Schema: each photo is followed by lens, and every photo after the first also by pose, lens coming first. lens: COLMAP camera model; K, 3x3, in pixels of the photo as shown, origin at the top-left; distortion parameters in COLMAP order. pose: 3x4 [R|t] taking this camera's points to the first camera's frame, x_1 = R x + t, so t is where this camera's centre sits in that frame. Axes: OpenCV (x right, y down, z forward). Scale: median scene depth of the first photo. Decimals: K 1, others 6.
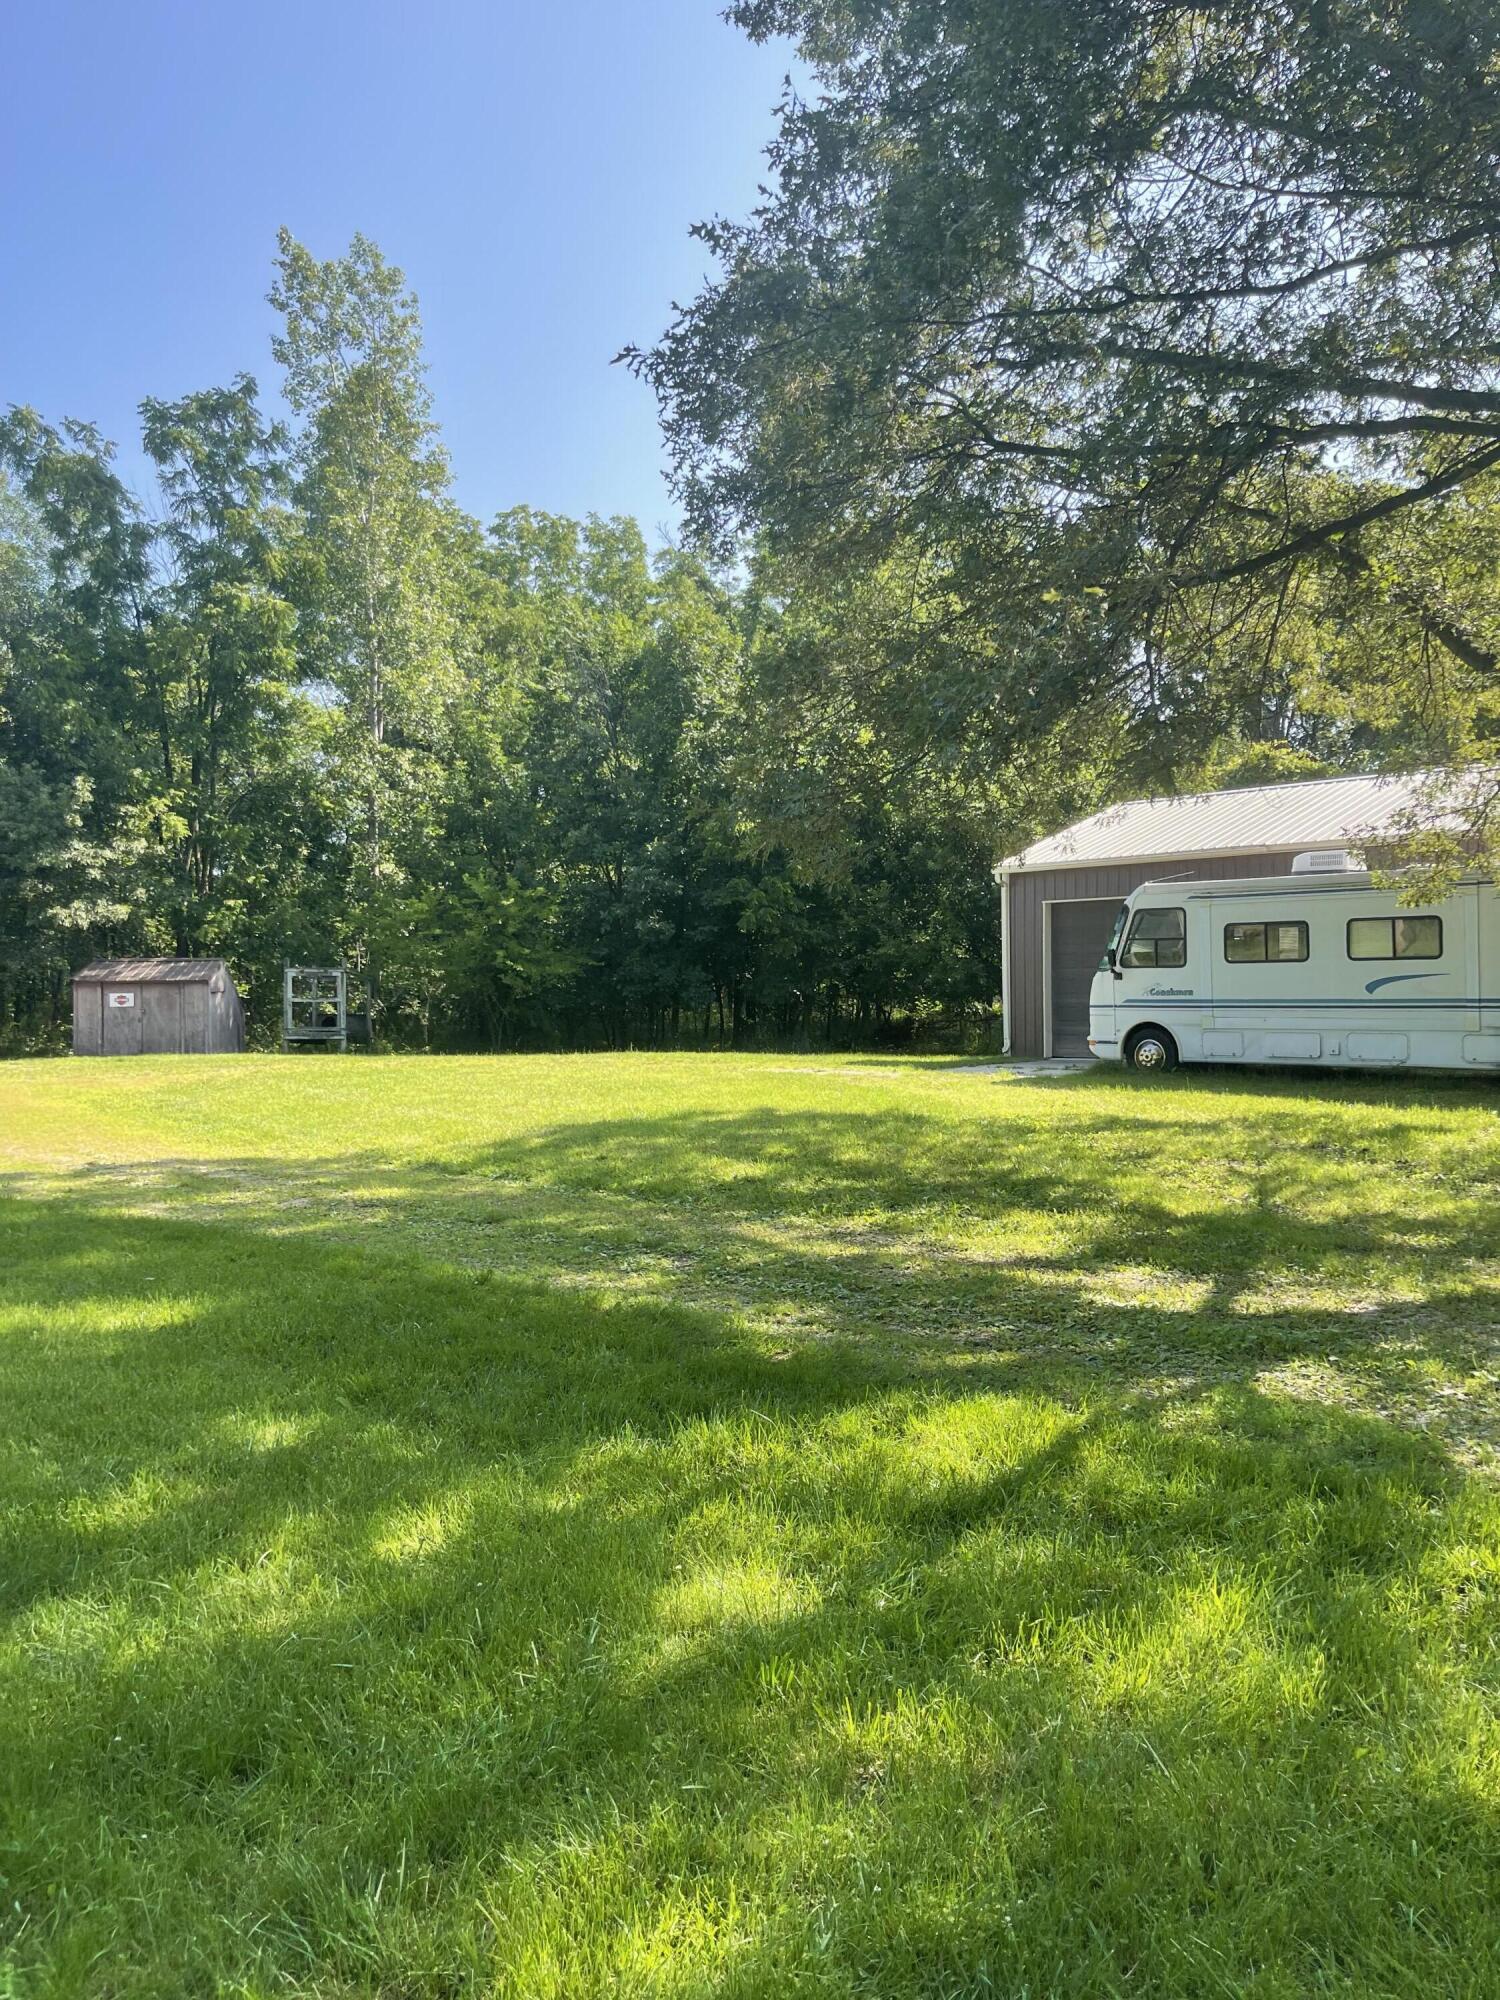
lens RADIAL K [[1533.3, 0, 750.0], [0, 1533.3, 1000.0], [0, 0, 1]] dist [0.081125, -0.092069]
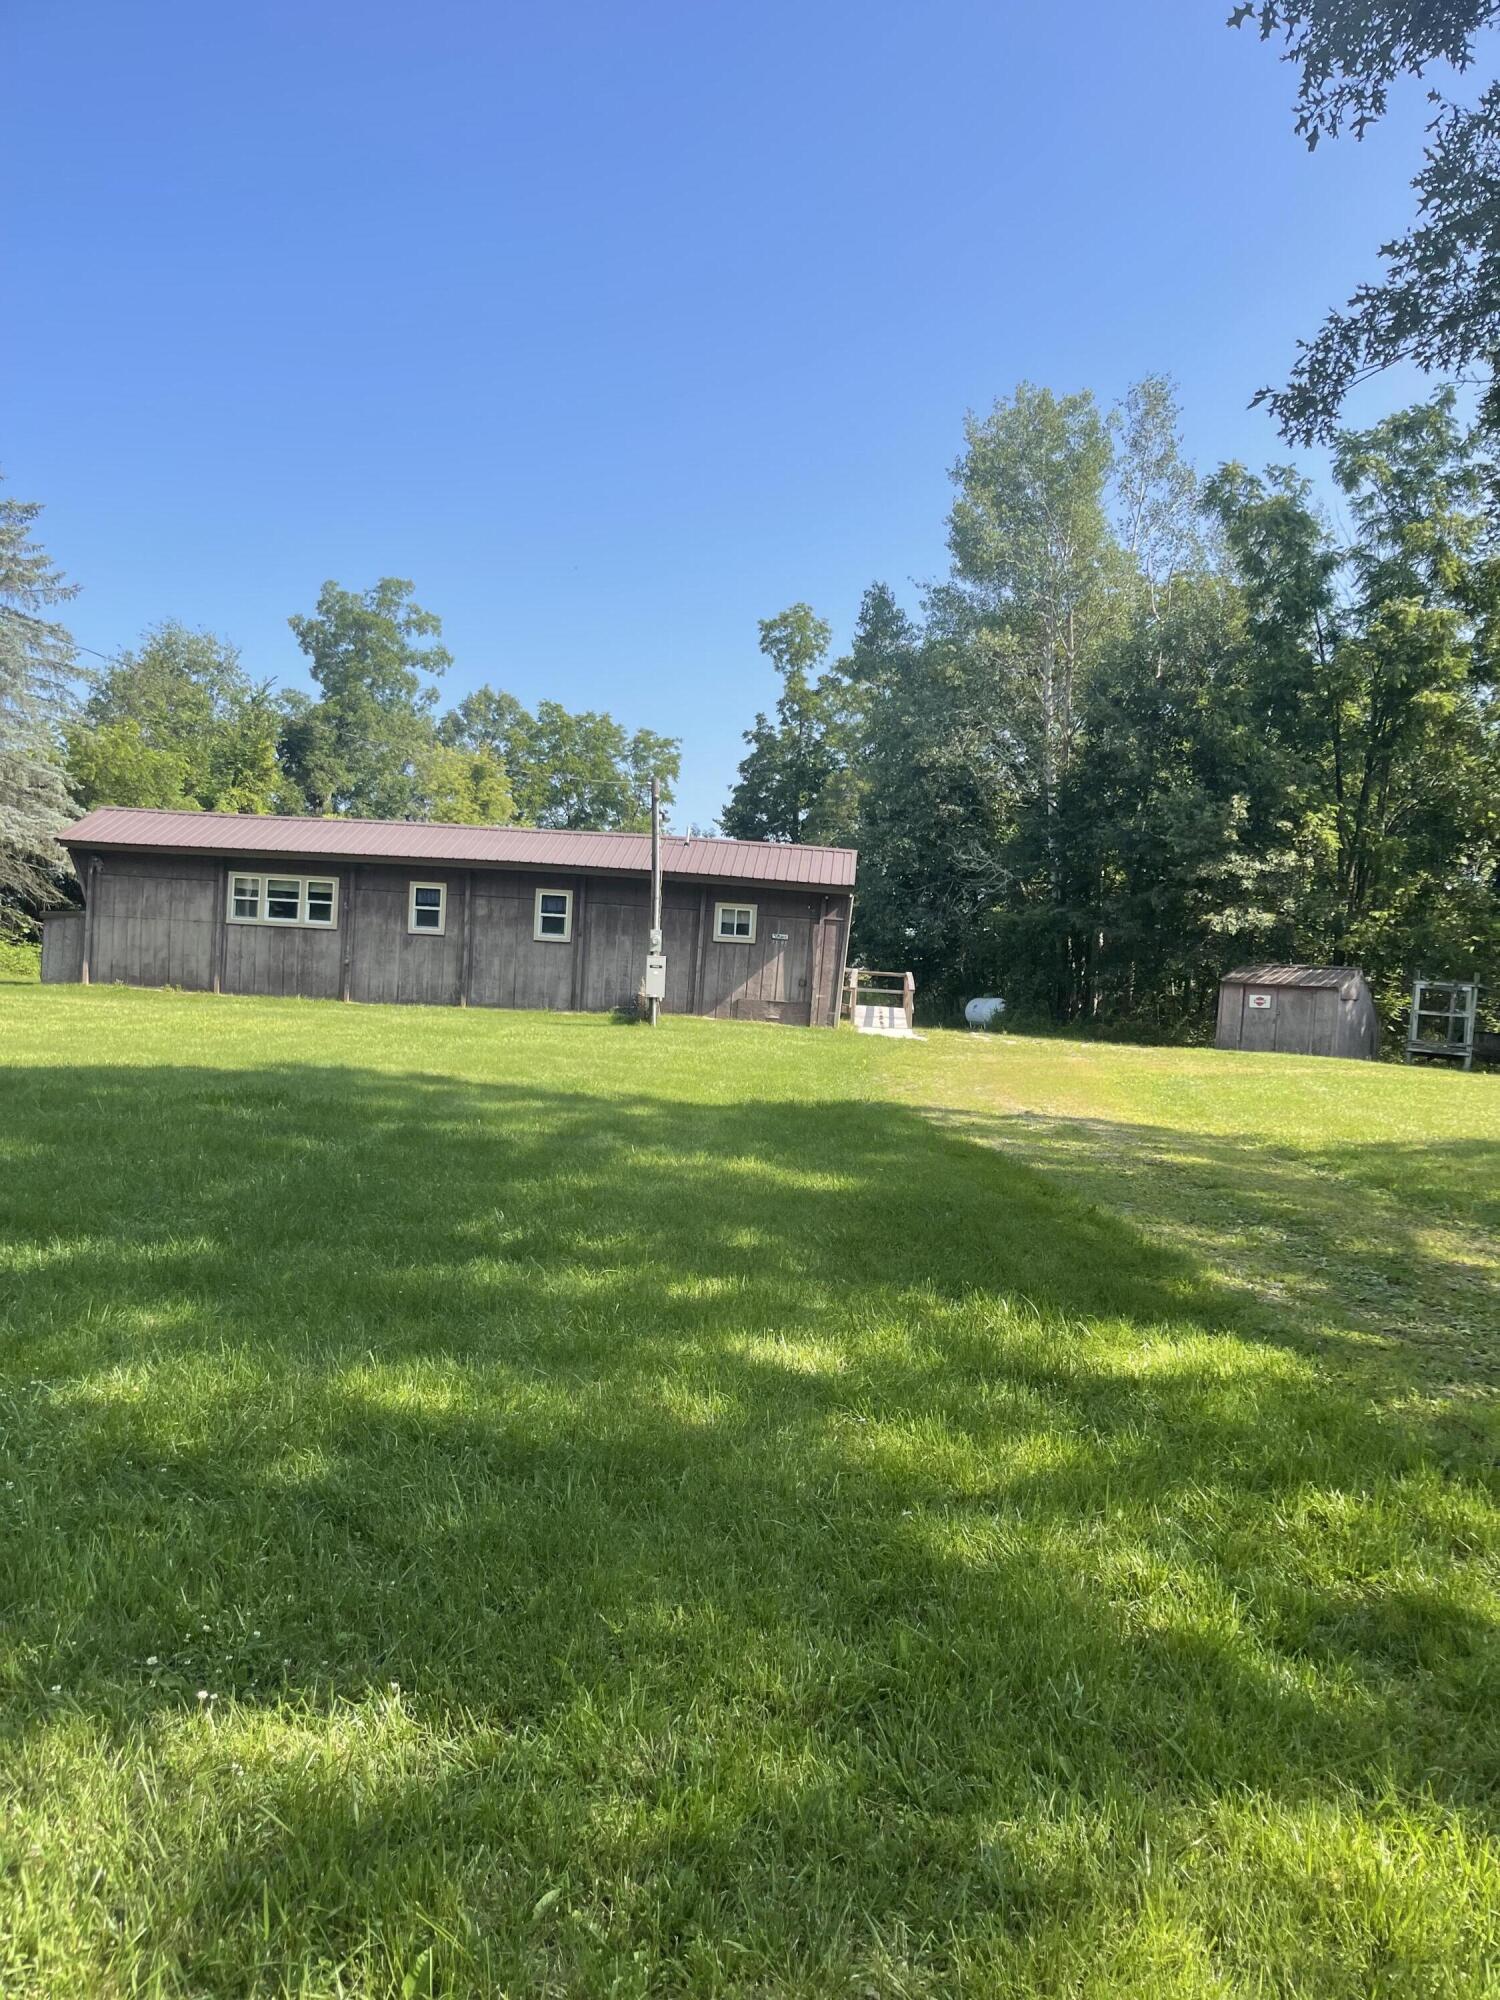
lens RADIAL K [[1529.7, 0, 748.5], [0, 1529.7, 1030.4], [0, 0, 1]] dist [0.037009, -0.009172]
pose [[0.695119, 0.078575, -0.714588, 0.345243], [-0.071710, 0.996630, 0.039831, 0.009952], [0.715309, 0.023556, 0.698411, -0.010678]]
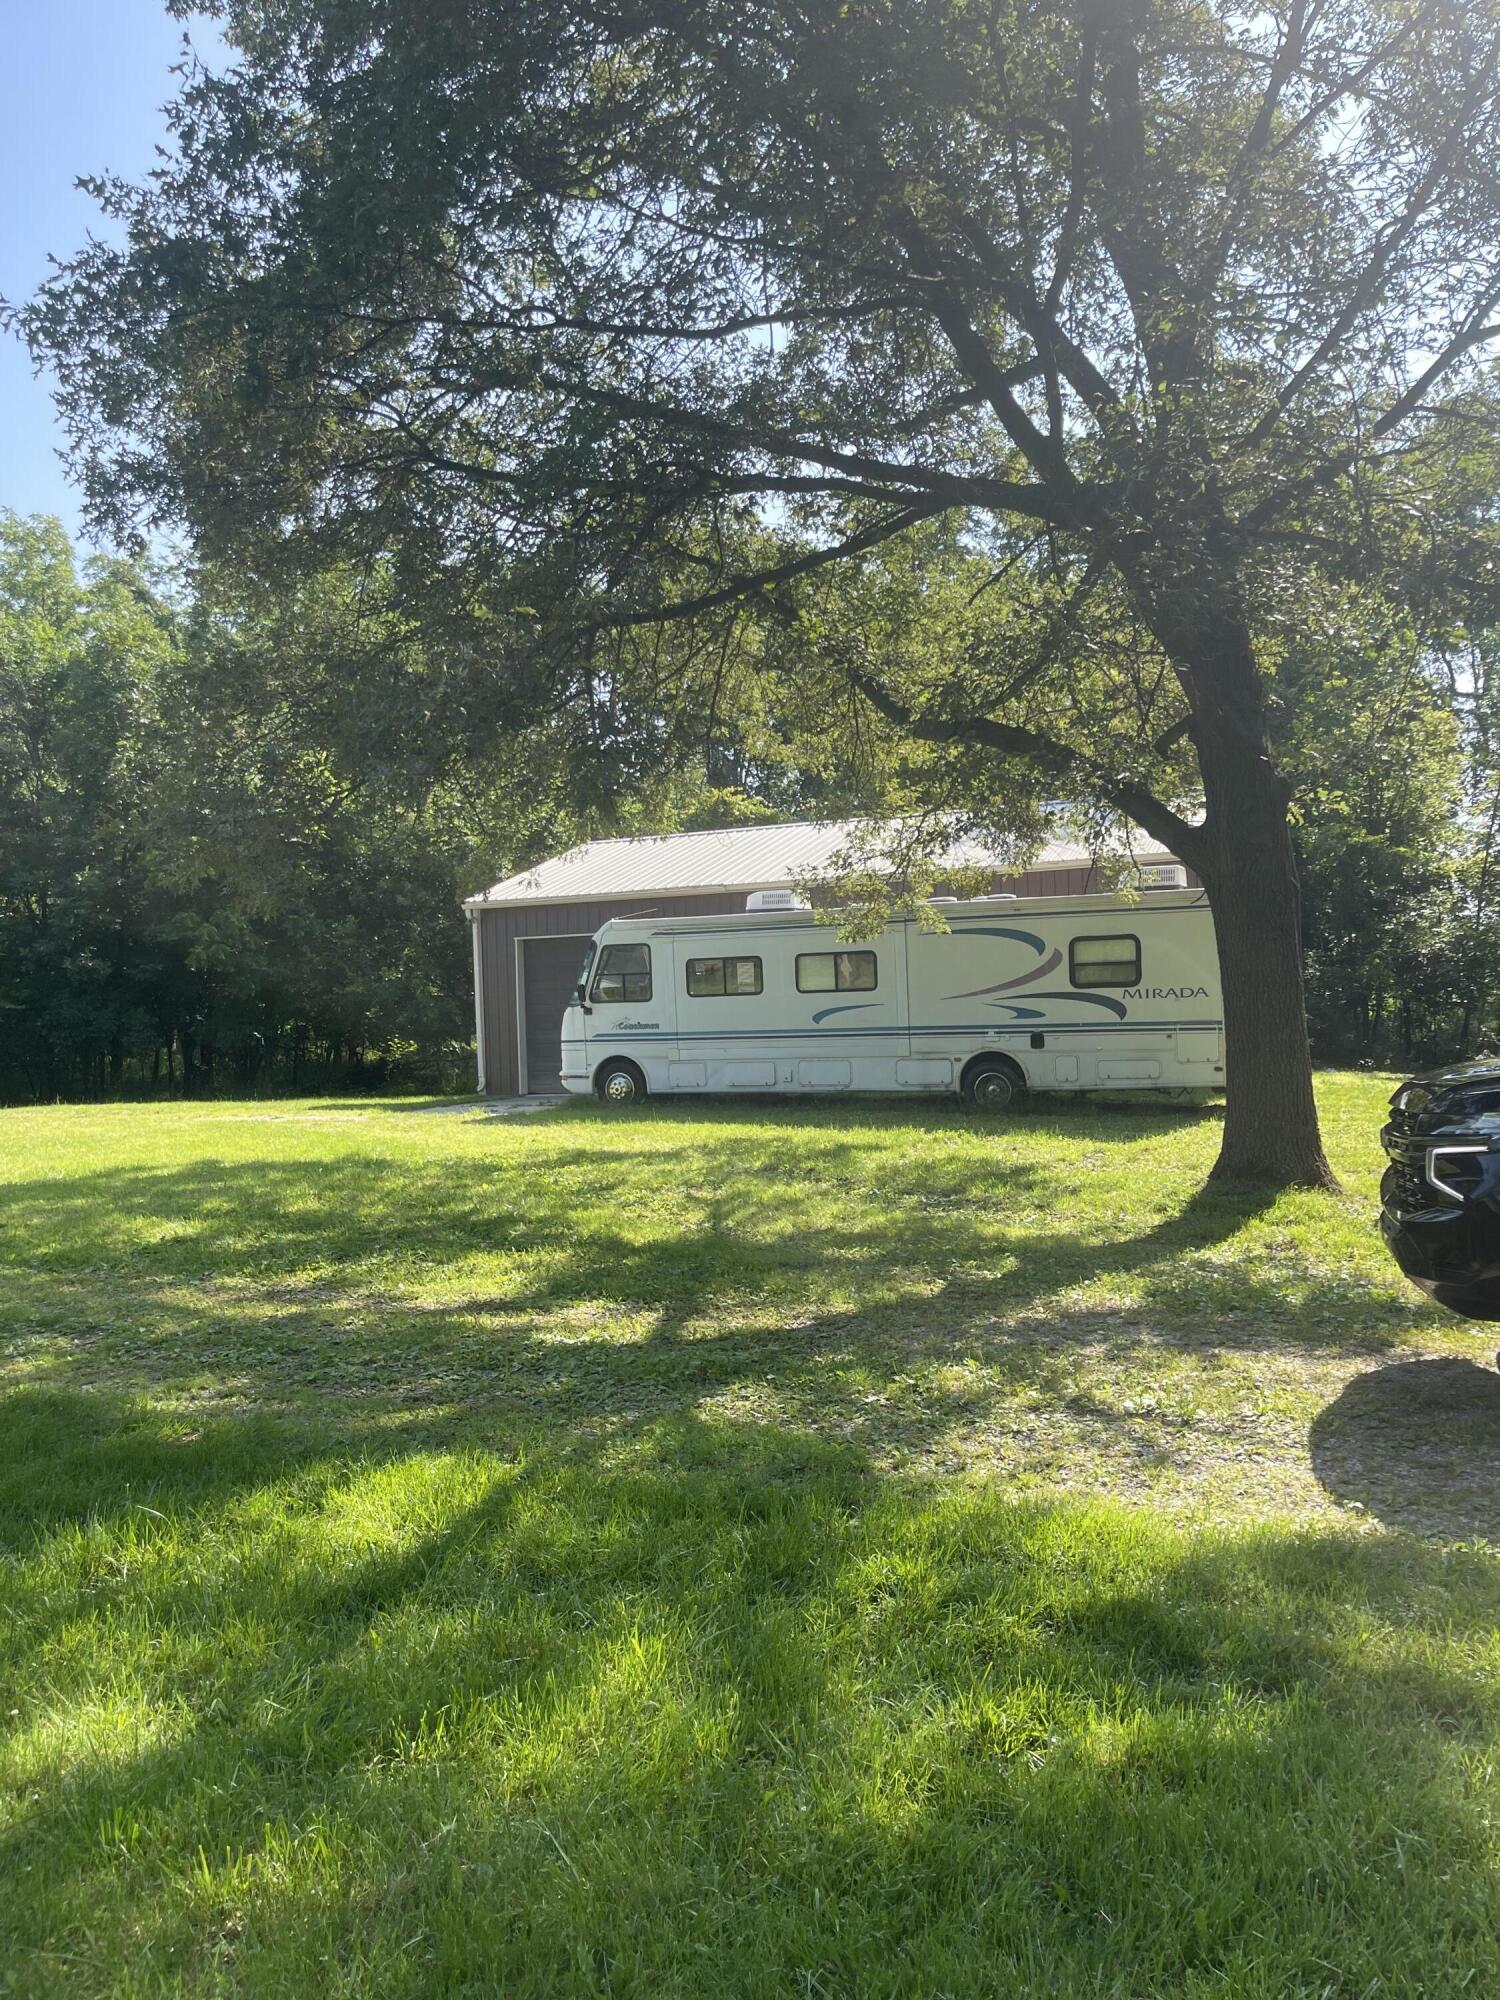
lens RADIAL K [[1530.5, 0, 753.0], [0, 1530.5, 1020.7], [0, 0, 1]] dist [0.063864, -0.082159]
pose [[0.945292, -0.018249, 0.325715, 0.024018], [0.022514, 0.999703, -0.009329, 0.004017], [-0.325448, 0.016152, 0.945422, 0.028216]]
